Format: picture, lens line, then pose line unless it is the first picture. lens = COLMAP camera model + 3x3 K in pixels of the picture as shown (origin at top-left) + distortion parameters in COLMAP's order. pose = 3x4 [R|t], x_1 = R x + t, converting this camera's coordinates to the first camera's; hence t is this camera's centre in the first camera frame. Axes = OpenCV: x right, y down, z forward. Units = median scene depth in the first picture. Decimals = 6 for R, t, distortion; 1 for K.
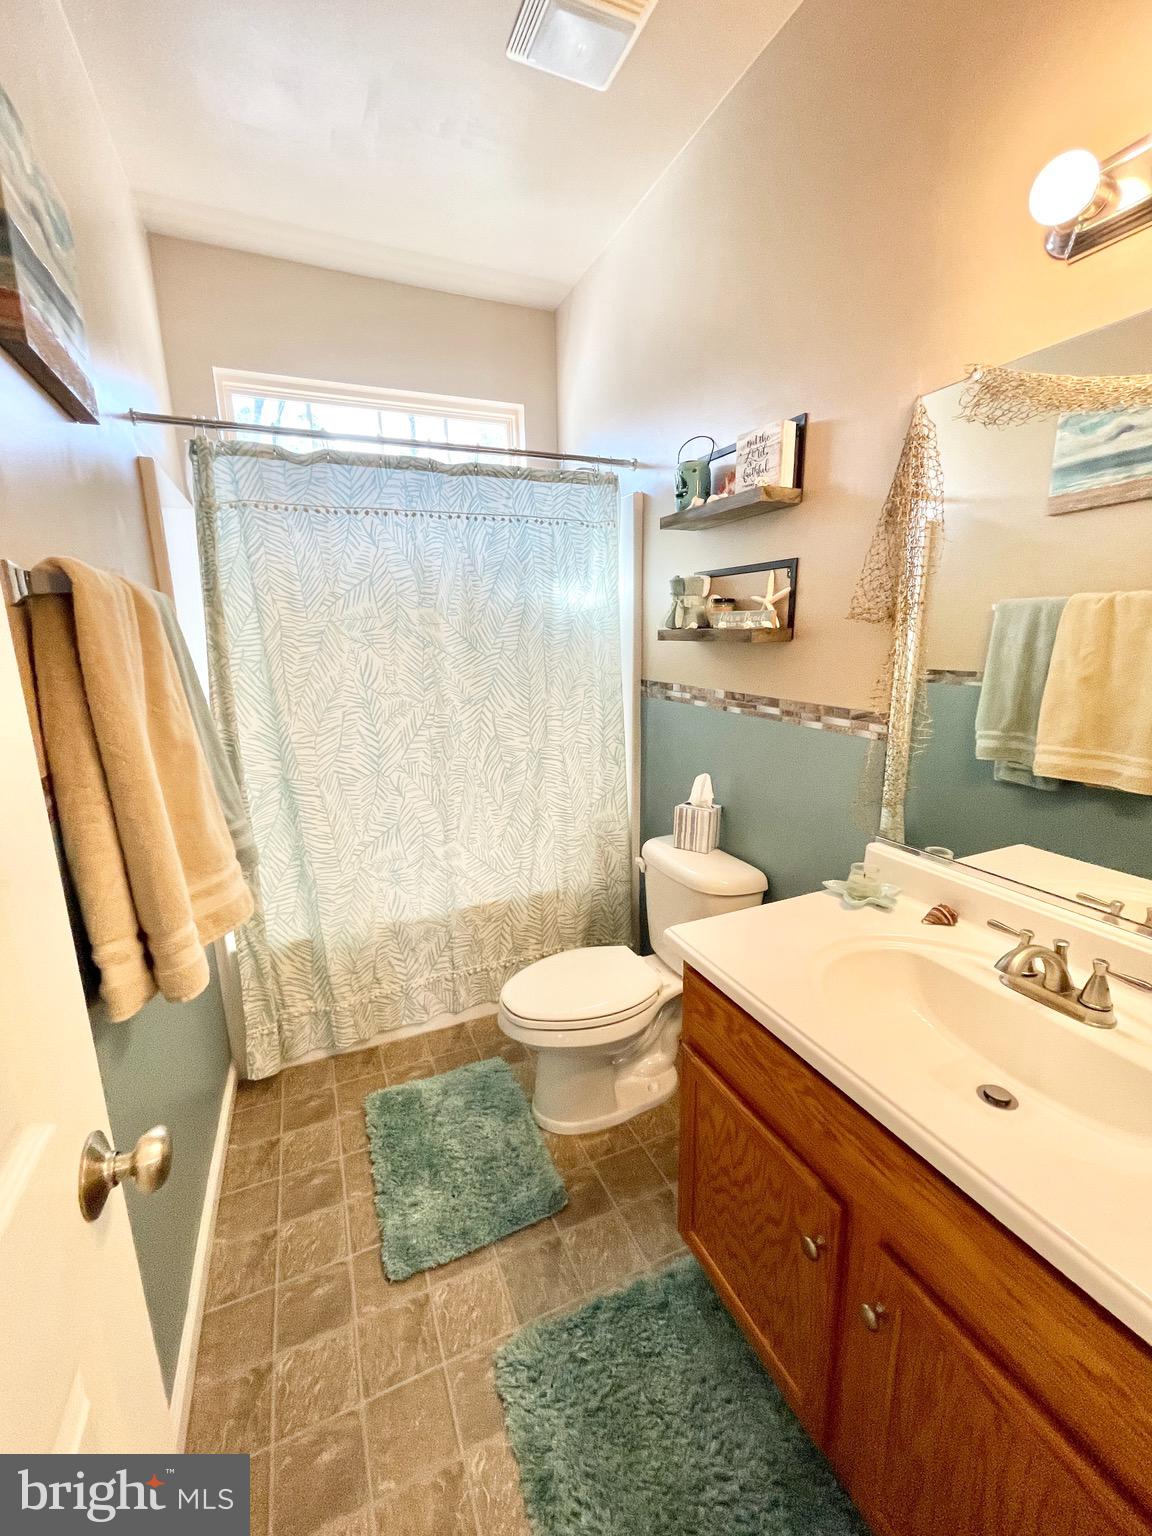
lens RADIAL K [[626.0, 0, 571.0], [0, 626.0, 763.7], [0, 0, 1]] dist [-0.002793, -0.000098]
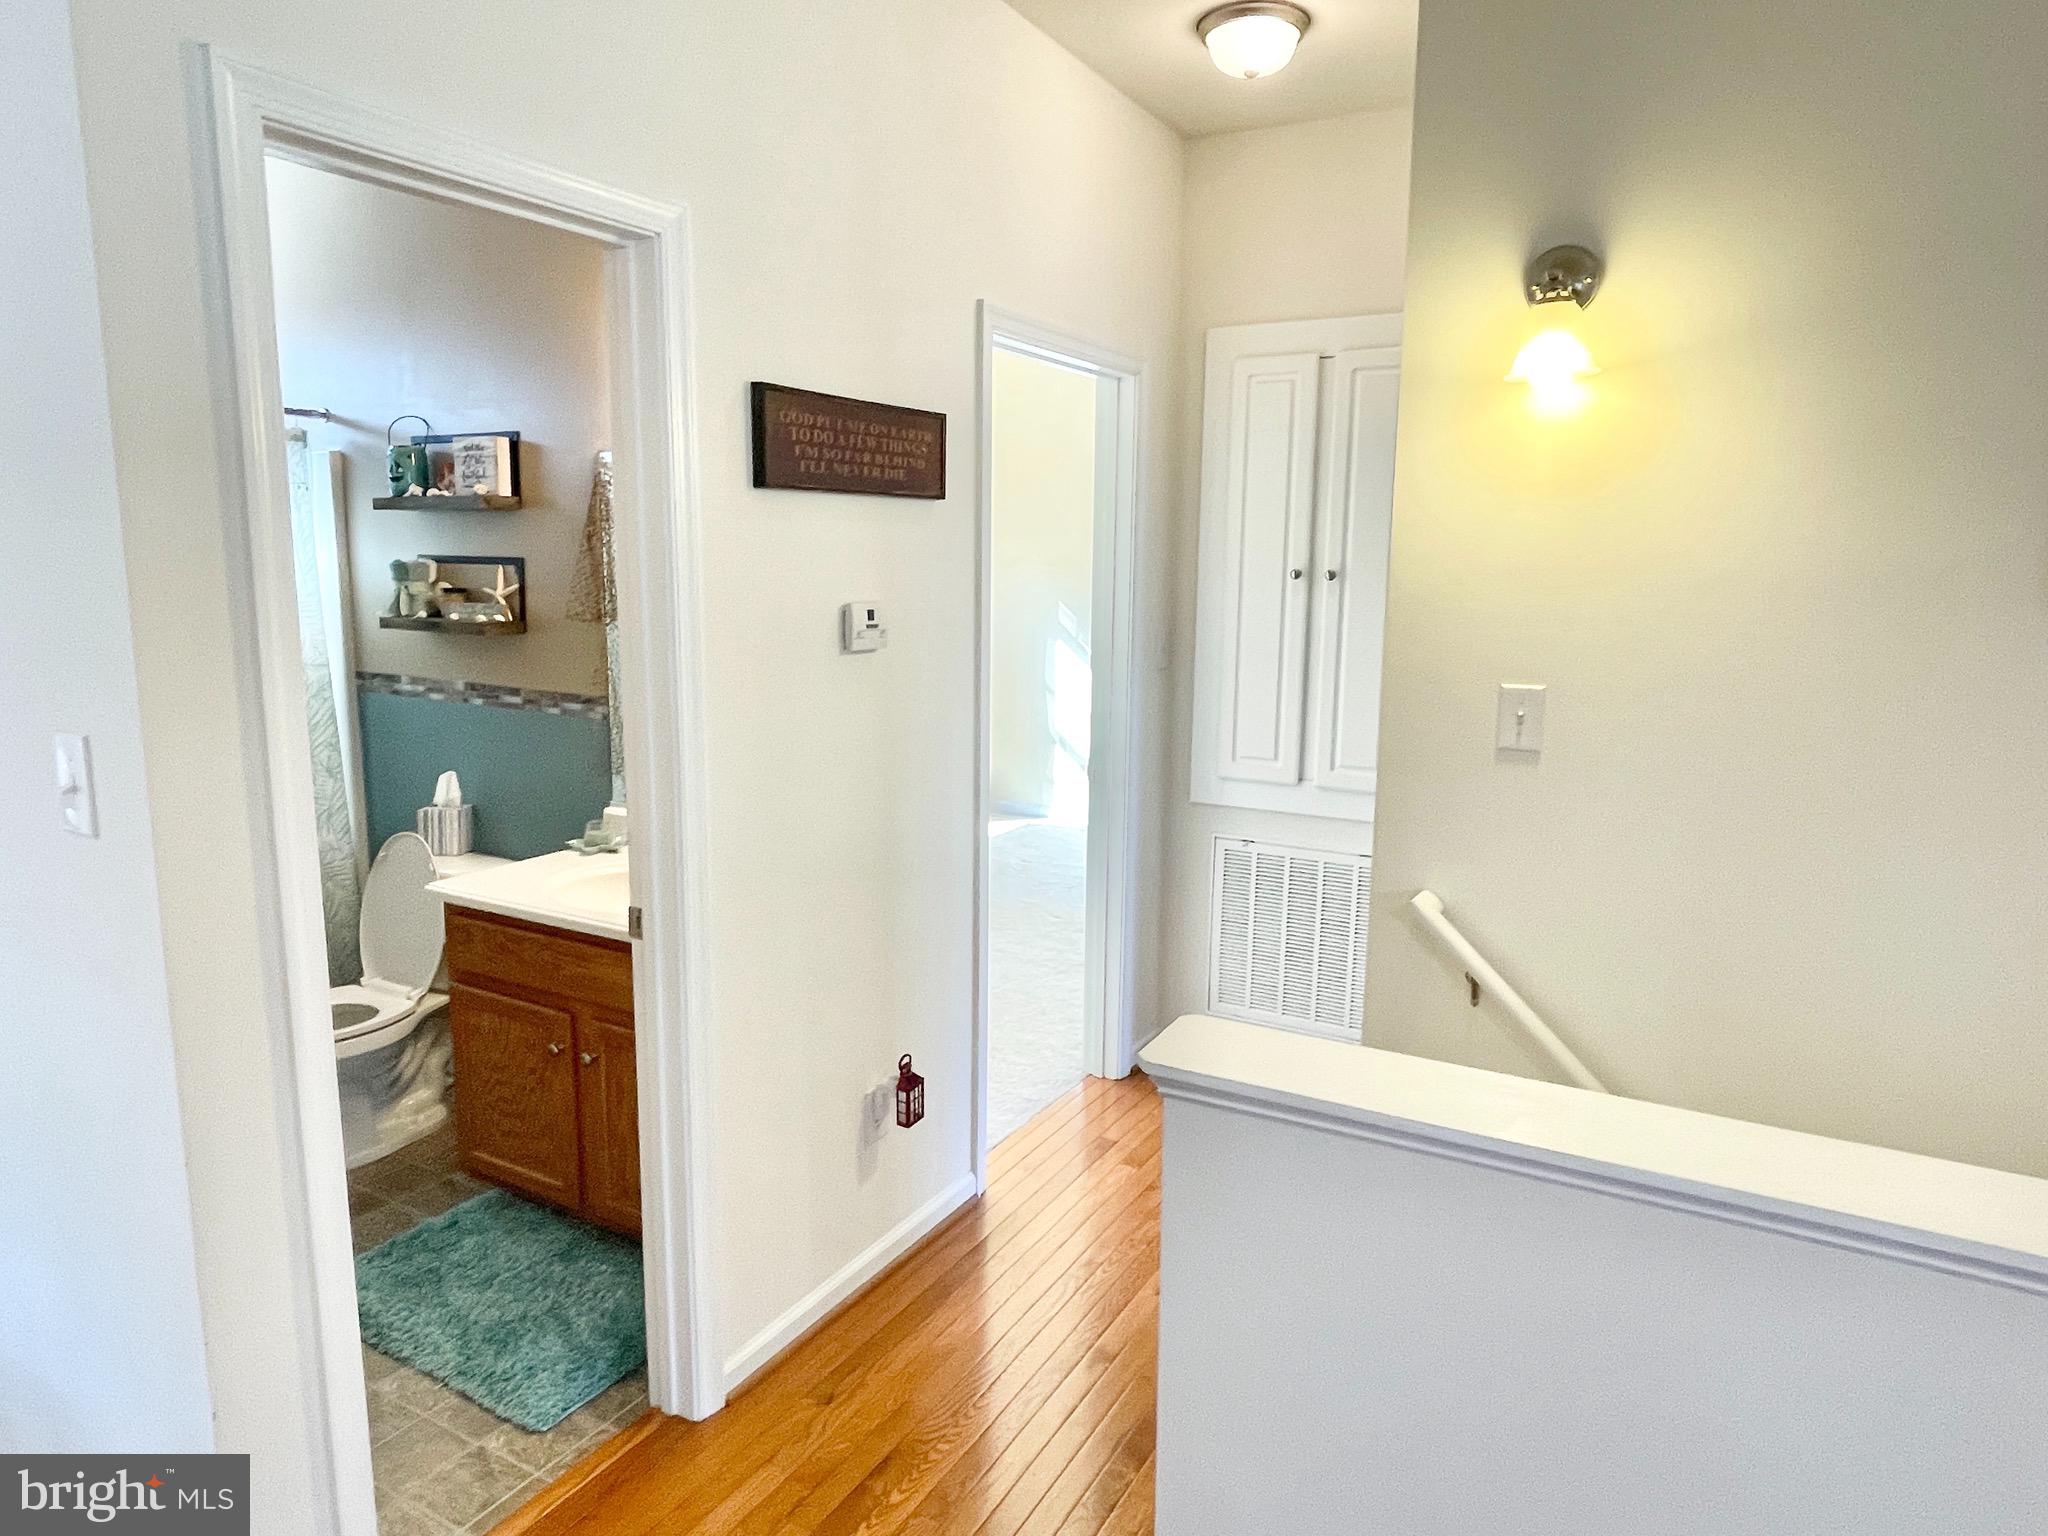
lens RADIAL K [[1265.3, 0, 1014.9], [0, 1265.3, 766.0], [0, 0, 1]] dist [0.001846, -0.001342]
pose [[0.802116, -0.069114, 0.593155, -0.237690], [0.097217, 0.995142, -0.015512, 0.124779], [-0.589201, 0.070107, 0.804939, -1.056045]]
